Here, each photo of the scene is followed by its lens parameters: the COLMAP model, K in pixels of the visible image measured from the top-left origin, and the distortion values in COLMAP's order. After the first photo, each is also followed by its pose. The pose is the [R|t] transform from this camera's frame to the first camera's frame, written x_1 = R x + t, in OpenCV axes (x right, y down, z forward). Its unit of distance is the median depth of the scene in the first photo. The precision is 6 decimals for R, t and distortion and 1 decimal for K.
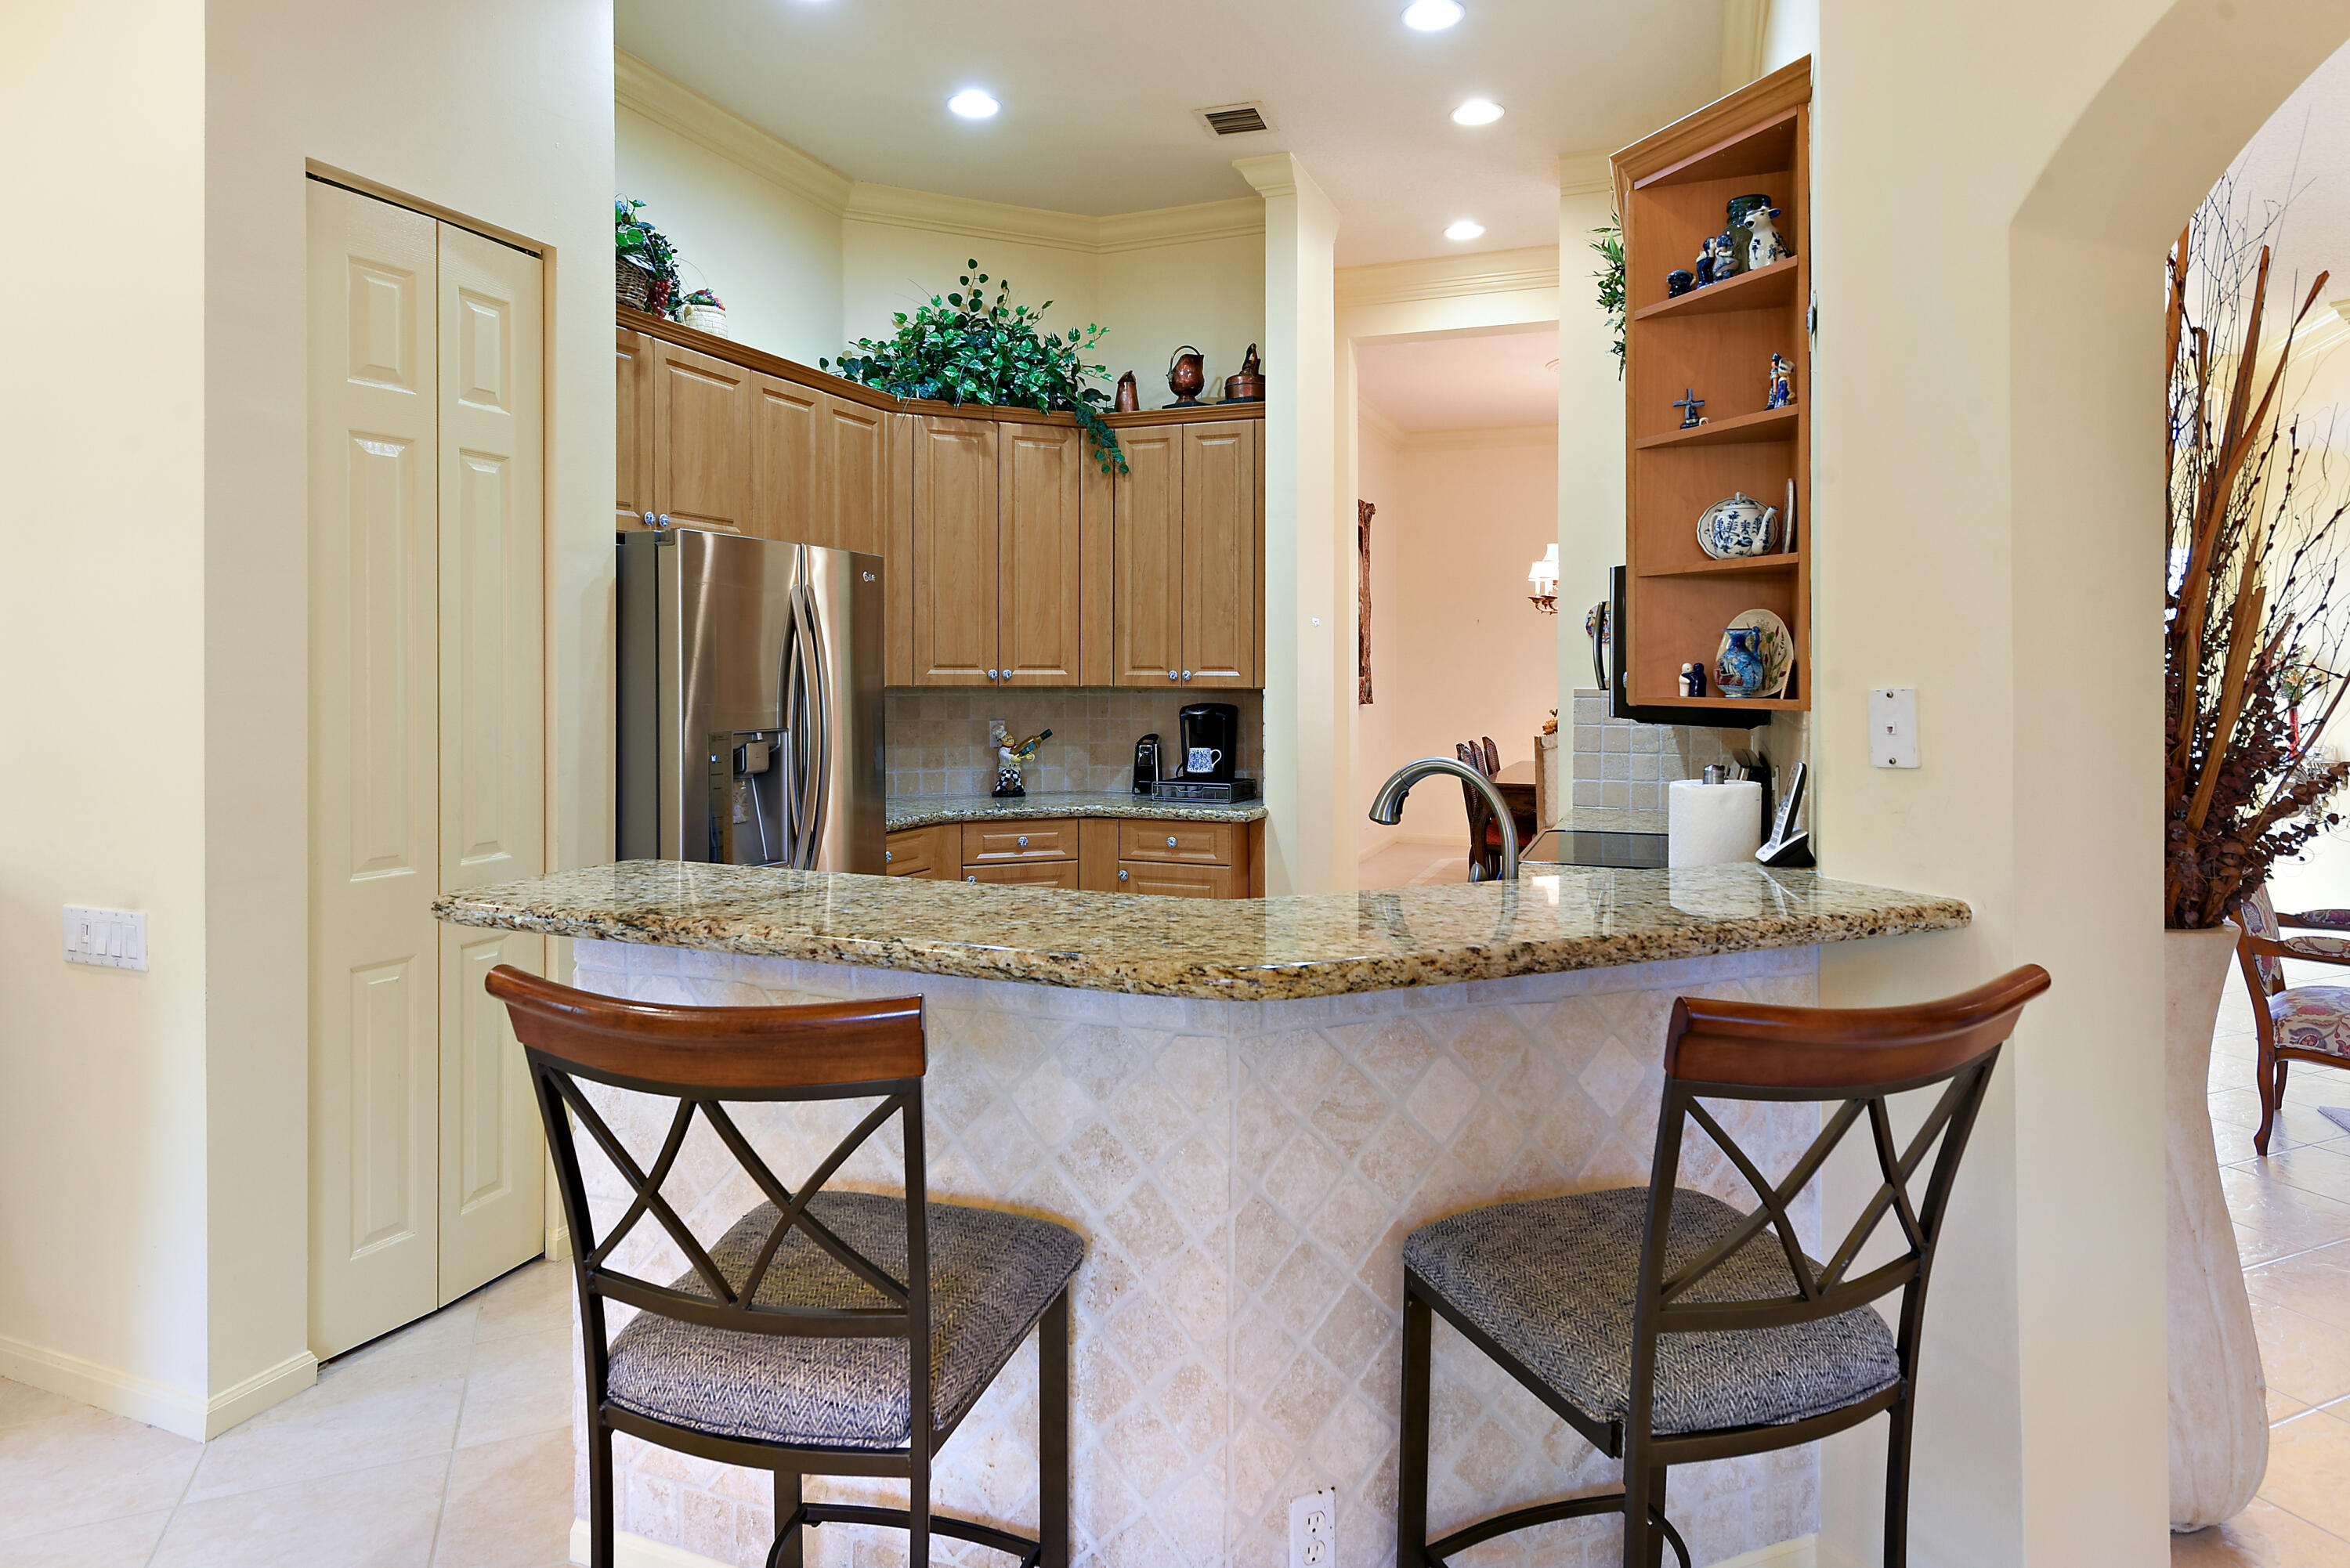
lens RADIAL K [[1339.1, 0, 1176.0], [0, 1339.1, 670.6], [0, 0, 1]] dist [0.000136, 0.000015]
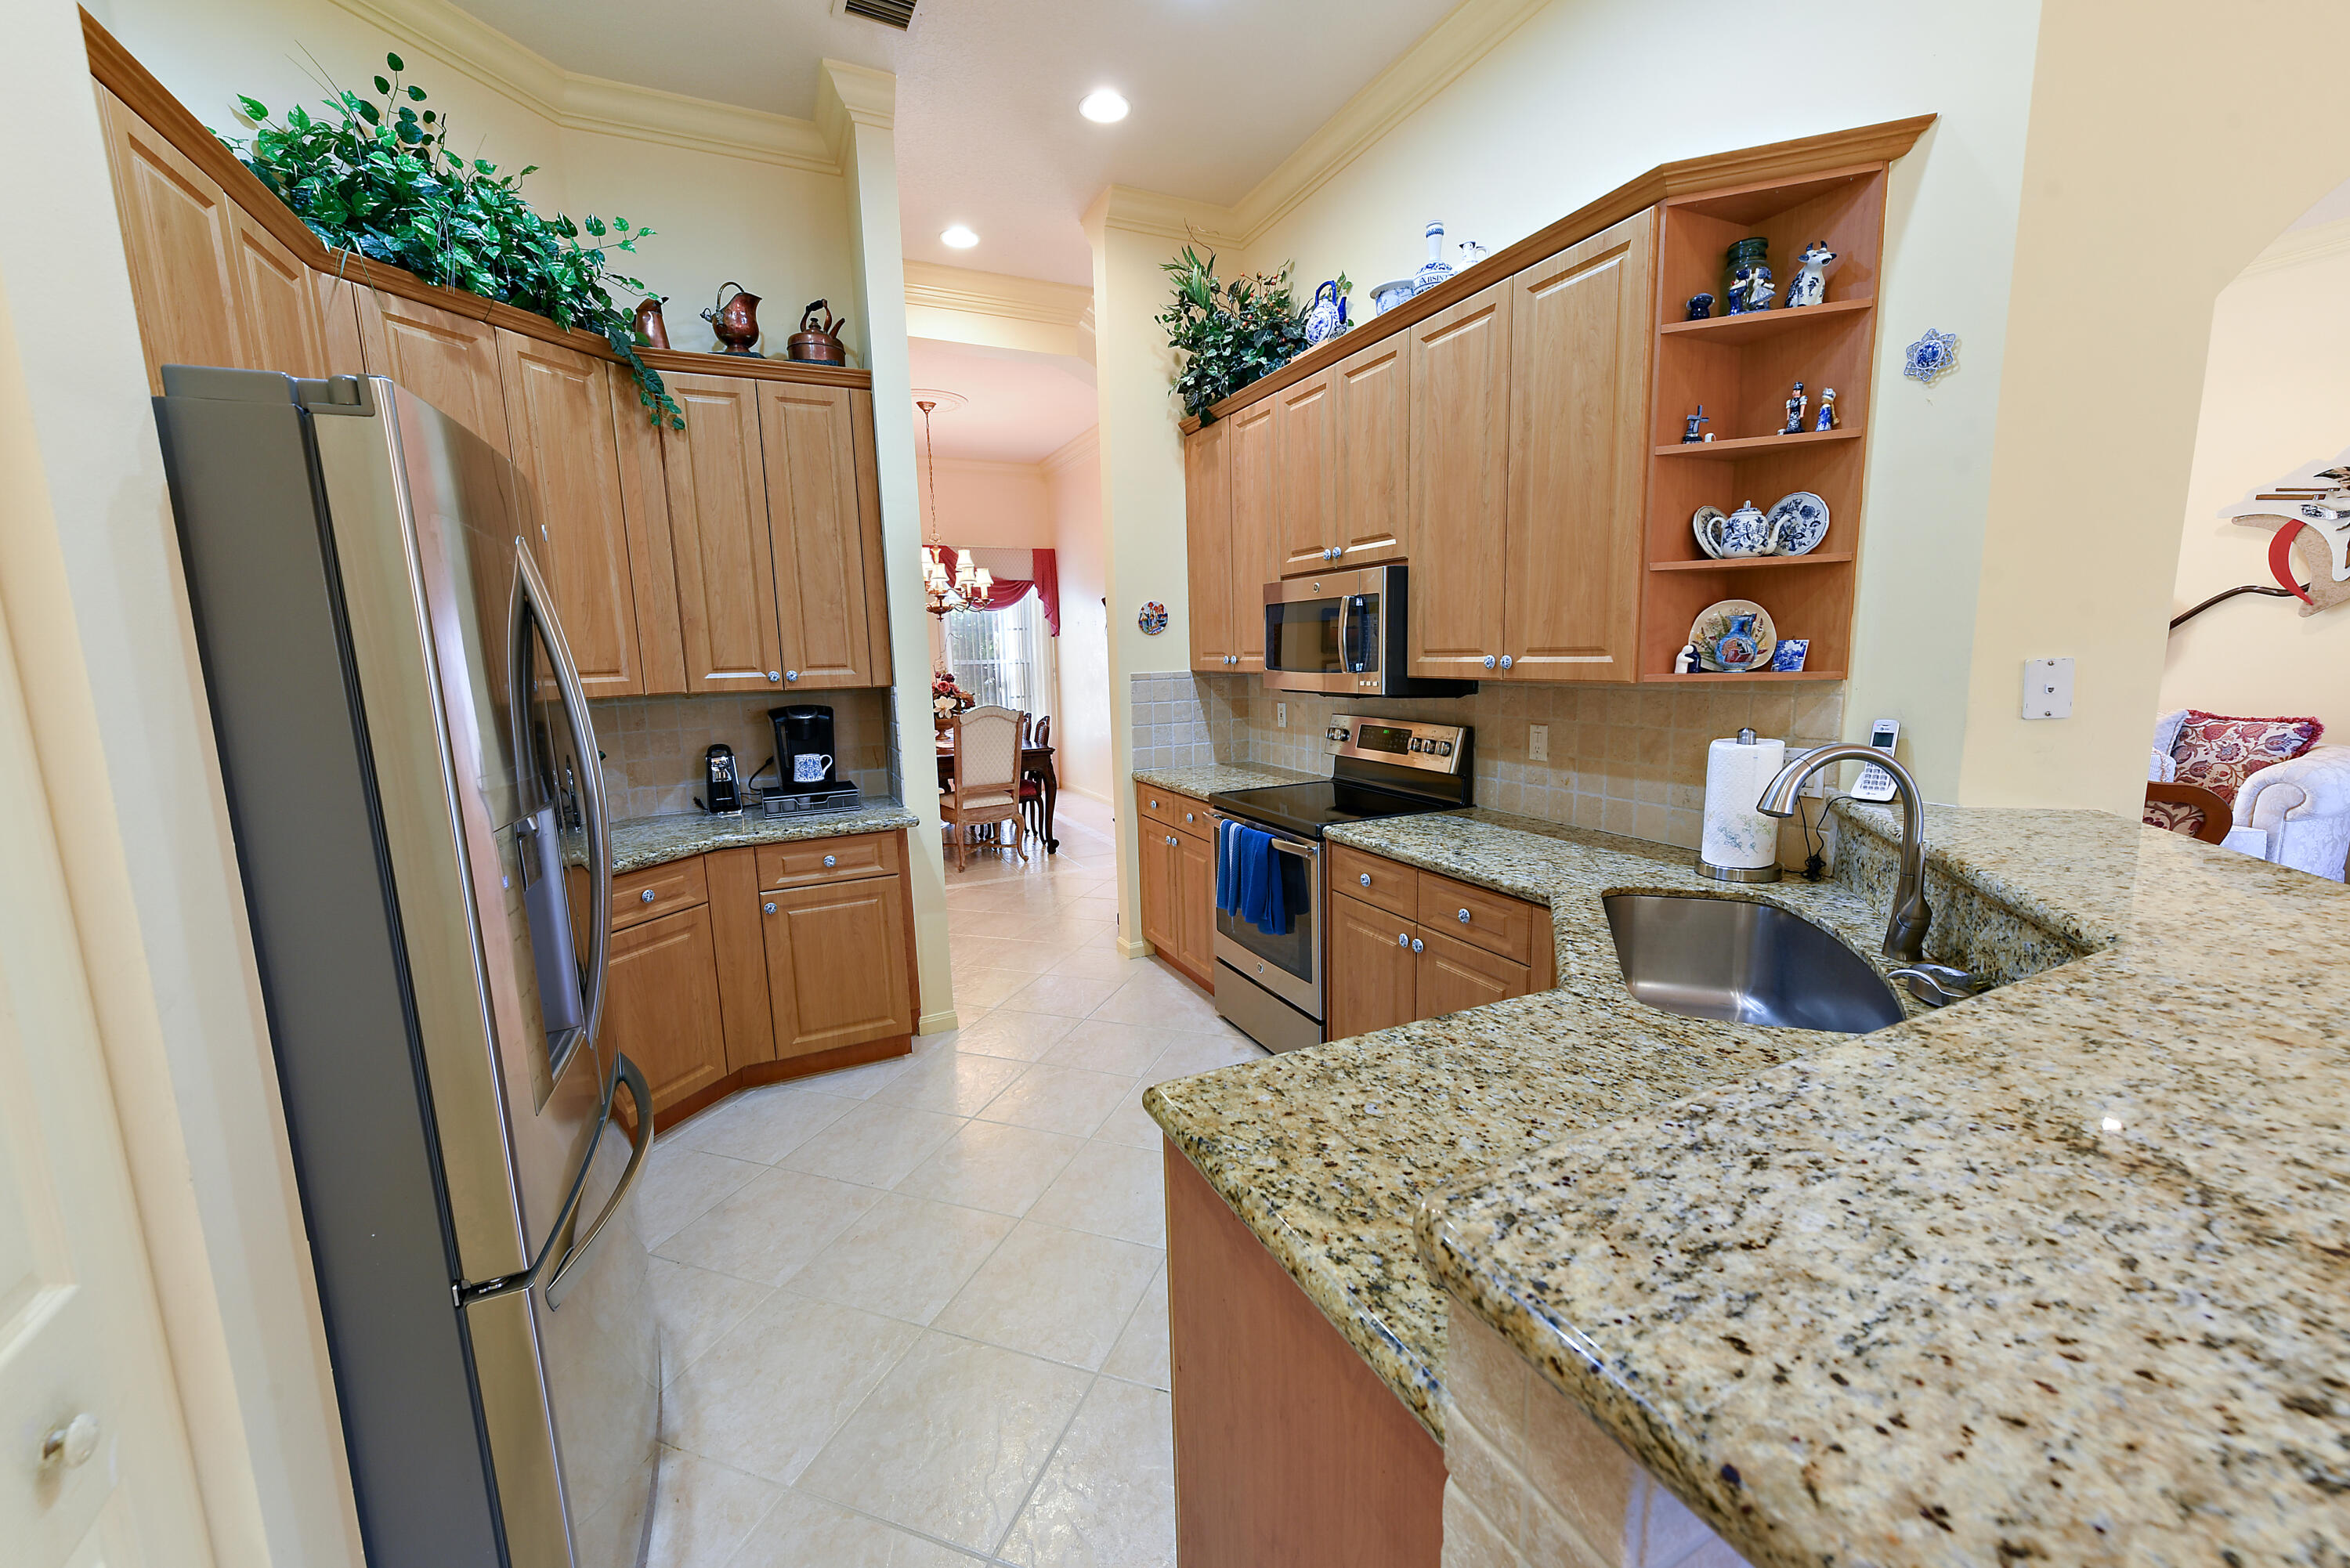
lens RADIAL K [[927.7, 0, 1184.4], [0, 927.7, 792.2], [0, 0, 1]] dist [0.001029, 0.000214]
pose [[0.674543, -0.134482, 0.725883, -0.273794], [0.028653, 0.987296, 0.156286, -0.008975], [-0.737679, -0.084624, 0.669827, 0.380329]]
